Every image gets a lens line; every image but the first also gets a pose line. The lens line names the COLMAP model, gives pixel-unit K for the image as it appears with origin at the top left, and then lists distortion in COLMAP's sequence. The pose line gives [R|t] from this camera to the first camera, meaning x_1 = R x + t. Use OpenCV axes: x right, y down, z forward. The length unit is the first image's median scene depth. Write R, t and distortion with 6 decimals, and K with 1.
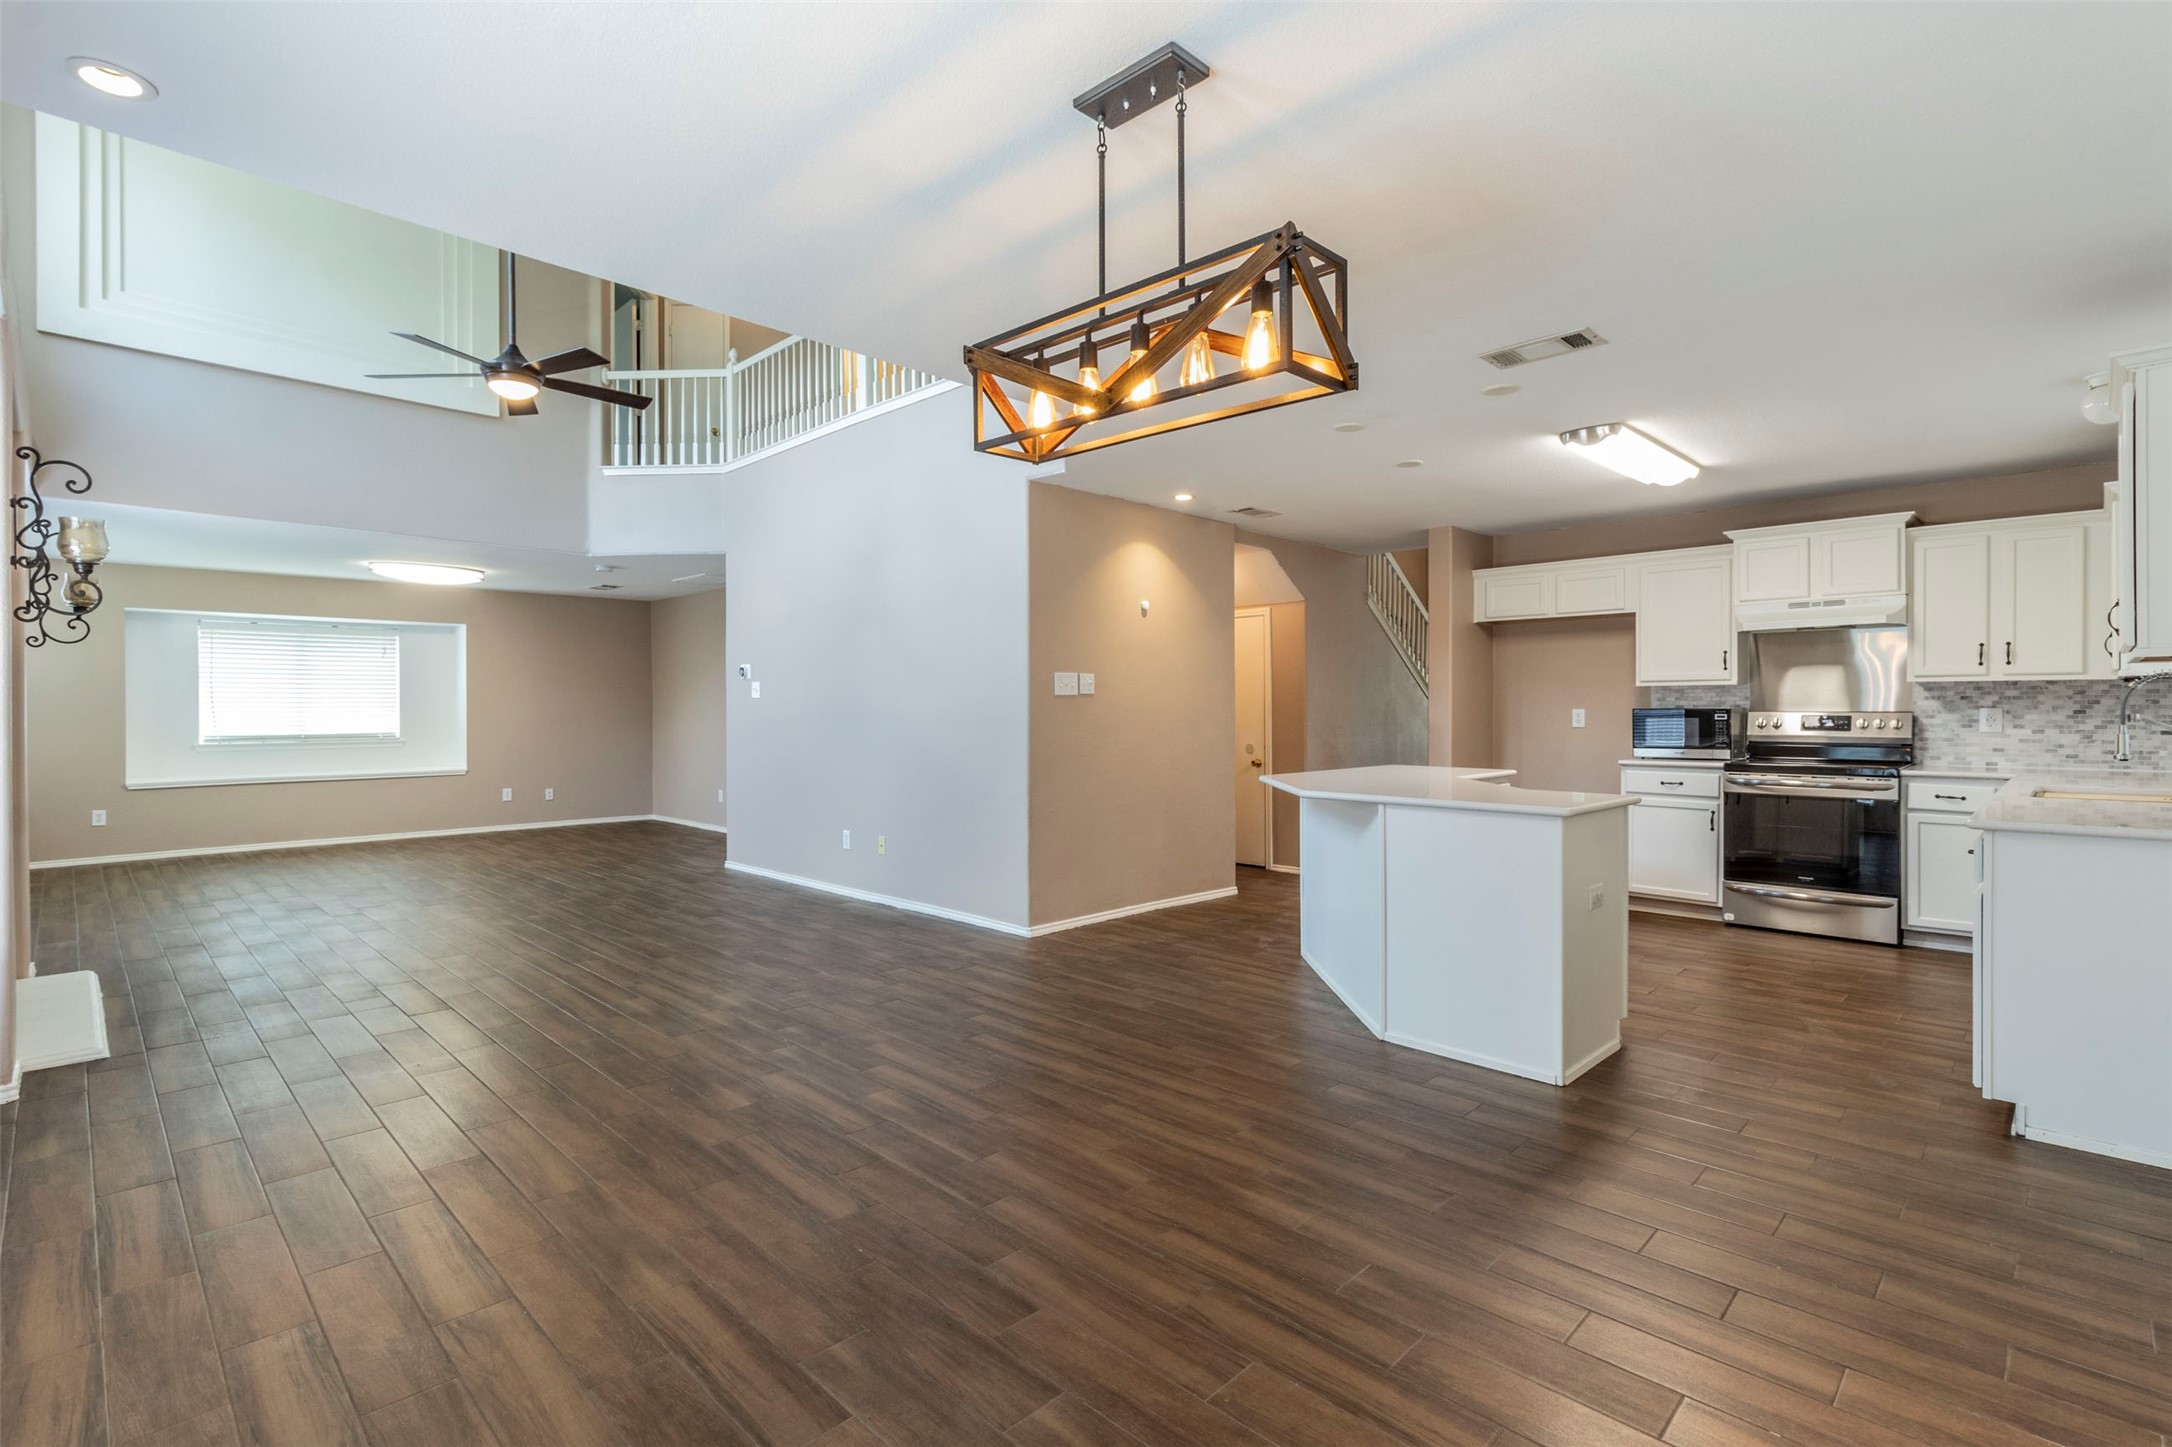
lens RADIAL K [[1014.9, 0, 1083.3], [0, 1014.9, 714.6], [0, 0, 1]] dist [0.004669, 0.000666]
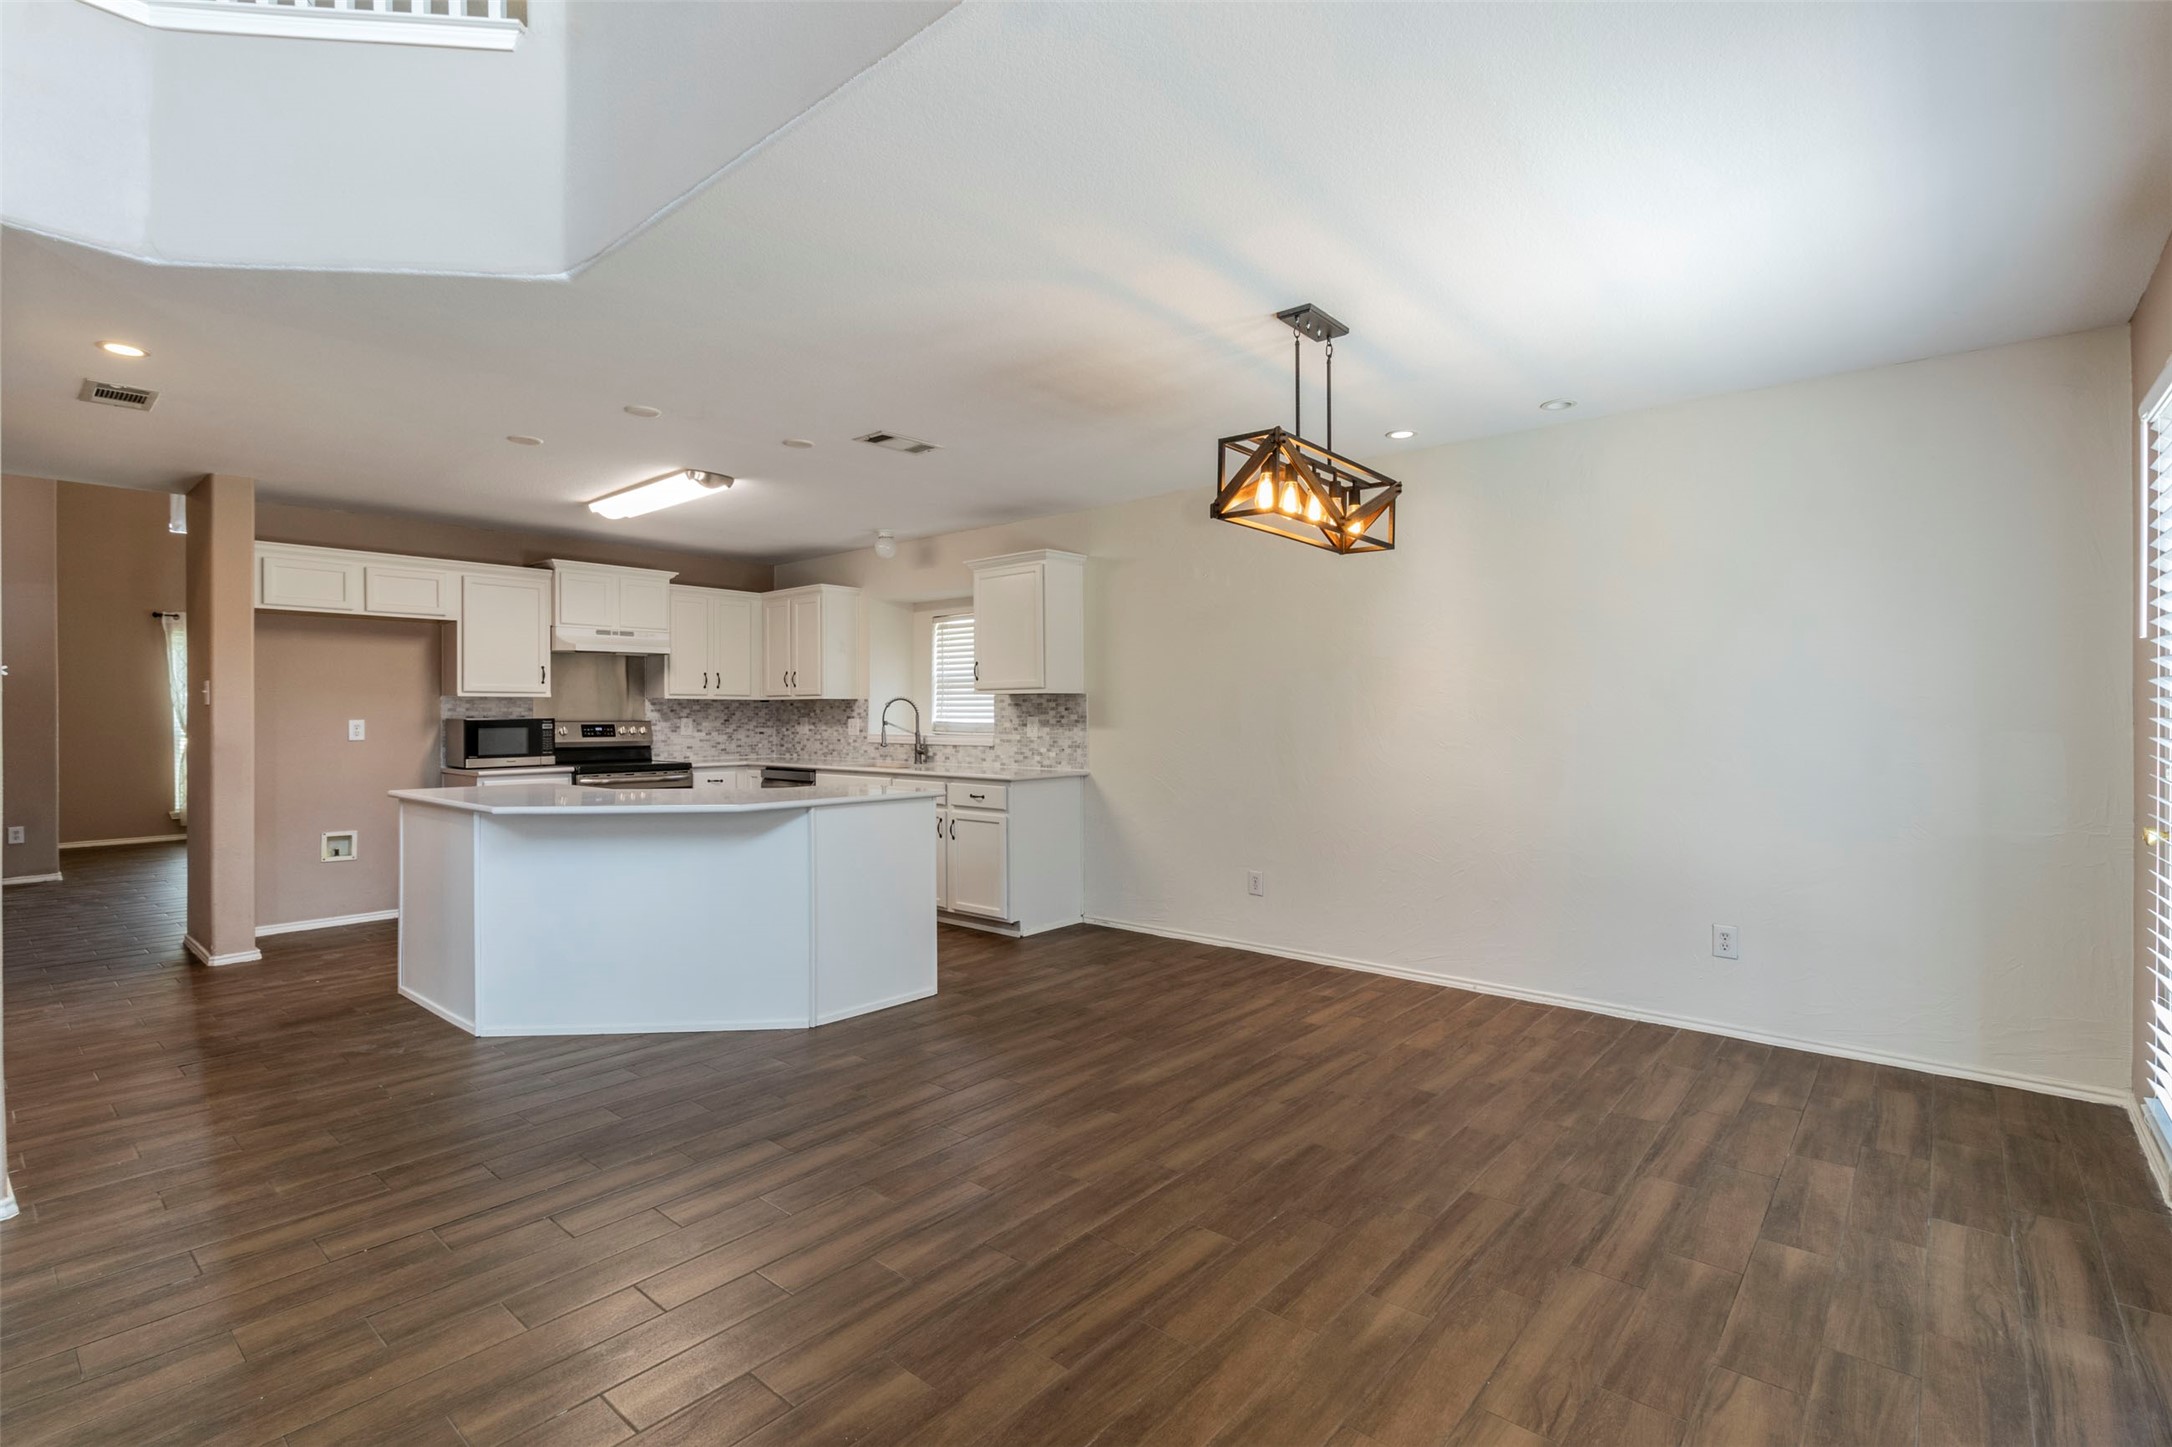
lens RADIAL K [[1014.9, 0, 1084.3], [0, 1014.9, 708.5], [0, 0, 1]] dist [0.004669, 0.000666]
pose [[-0.077486, 0.009377, 0.996949, -0.589129], [0.008275, 0.999927, -0.008762, -0.002888], [-0.996959, 0.007571, -0.077558, 0.587636]]
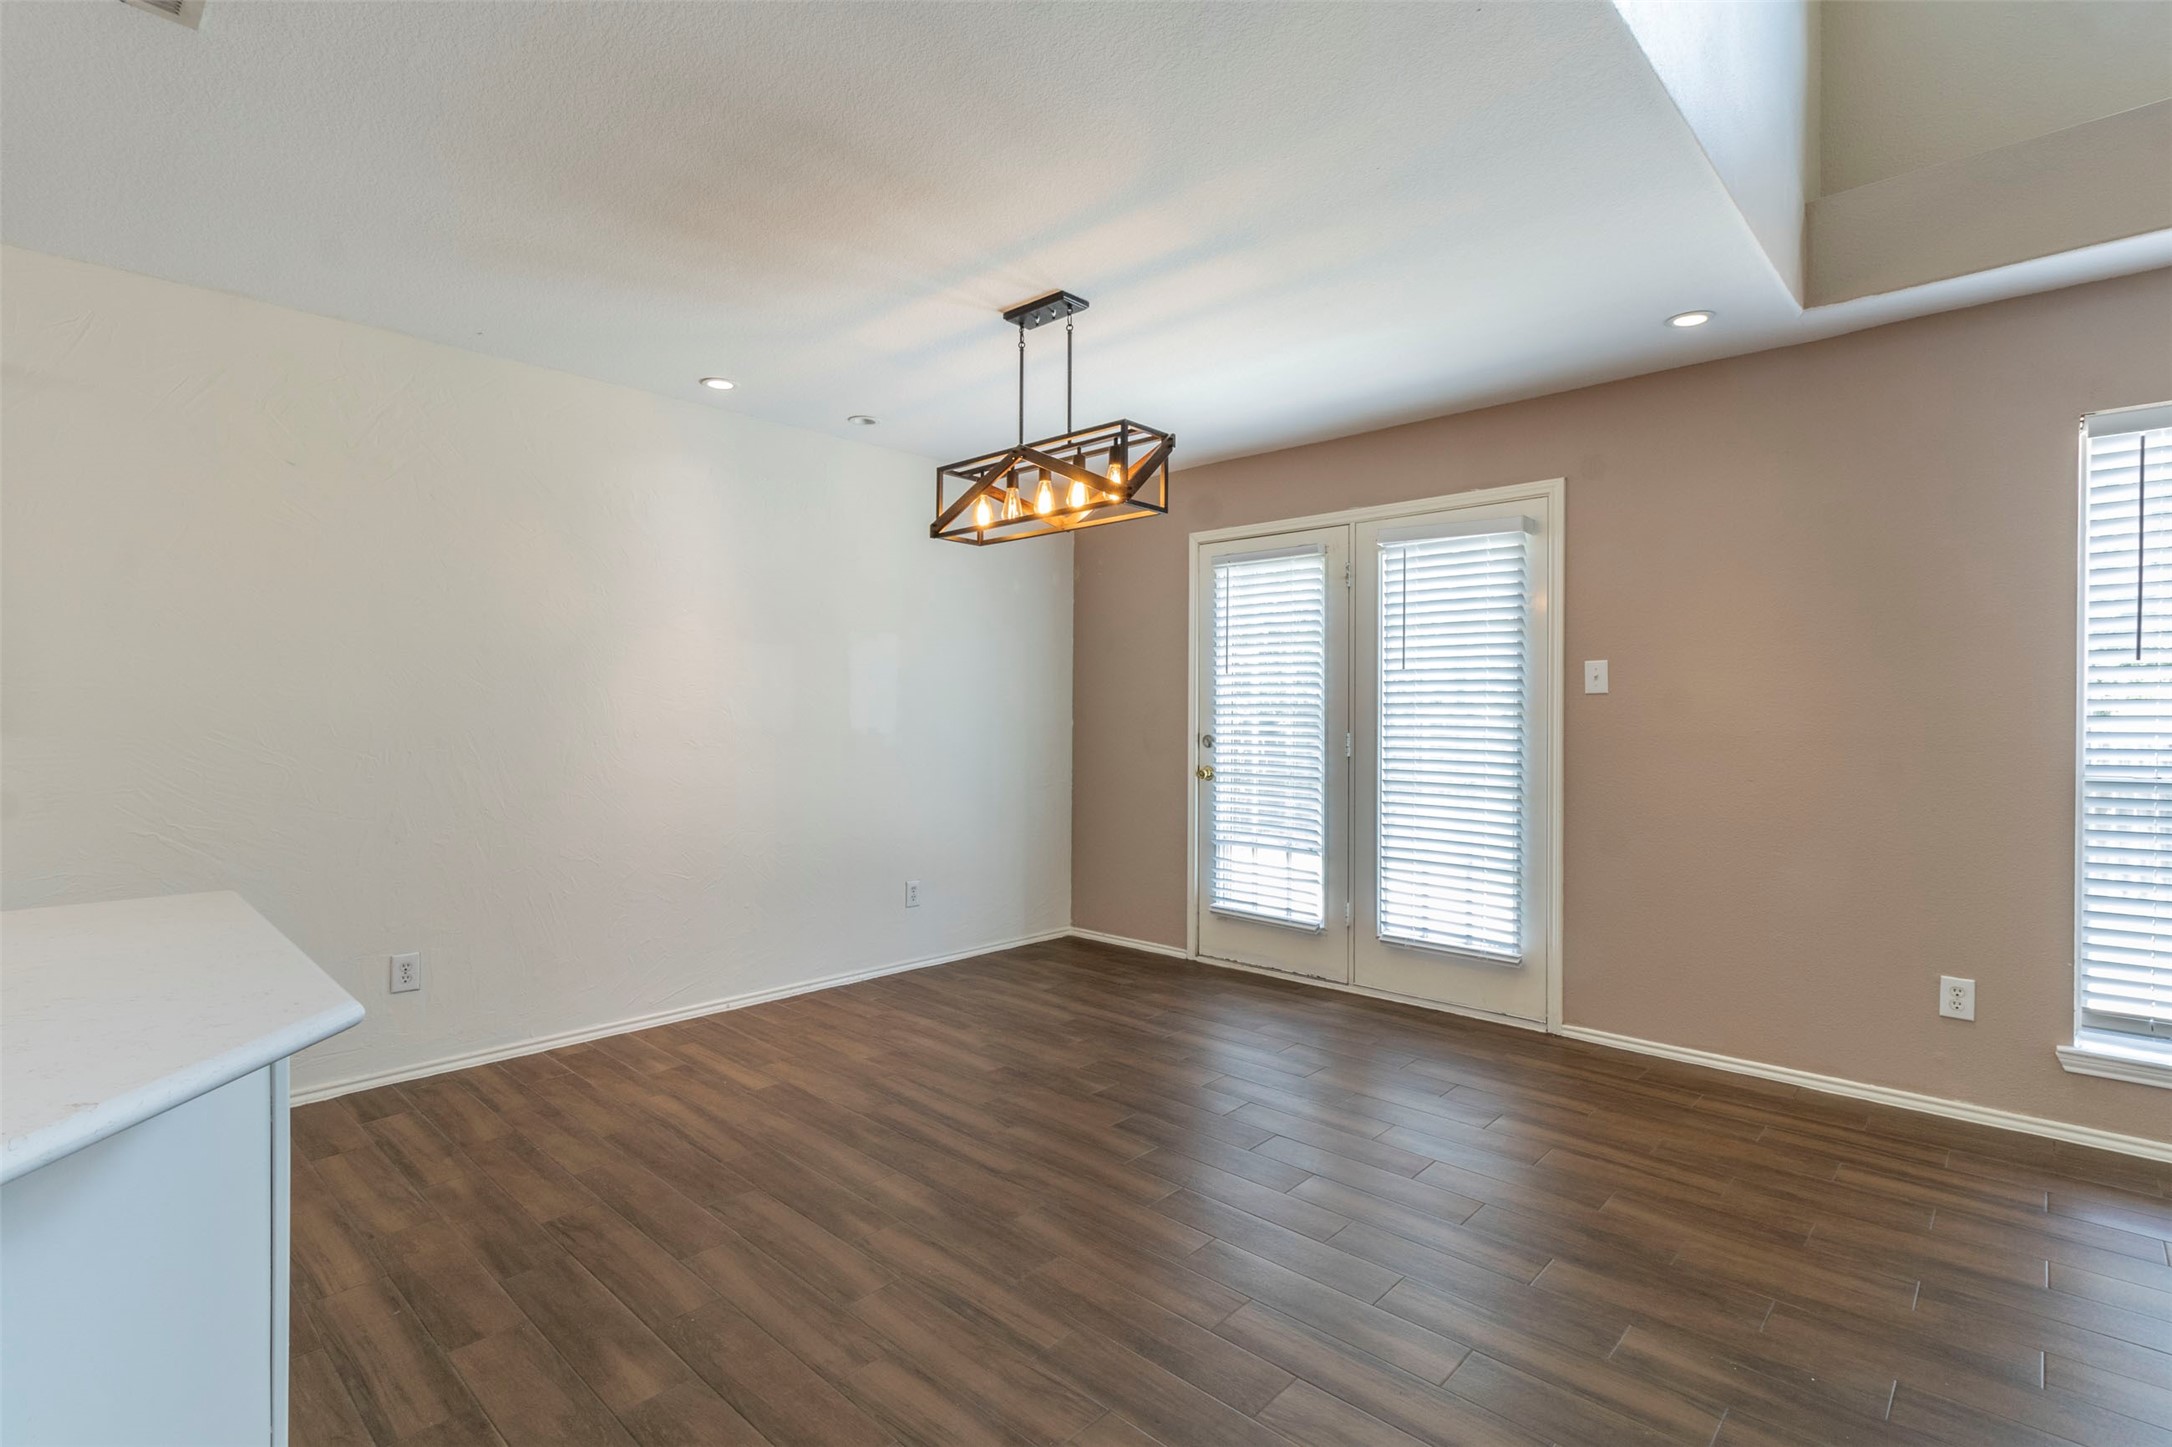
lens RADIAL K [[1014.9, 0, 1092.9], [0, 1014.9, 715.7], [0, 0, 1]] dist [0.004669, 0.000666]
pose [[-0.999406, -0.001357, -0.034446, 0.014117], [-0.001703, 0.999948, 0.010023, -0.006669], [0.034431, 0.010076, -0.999356, 1.011091]]
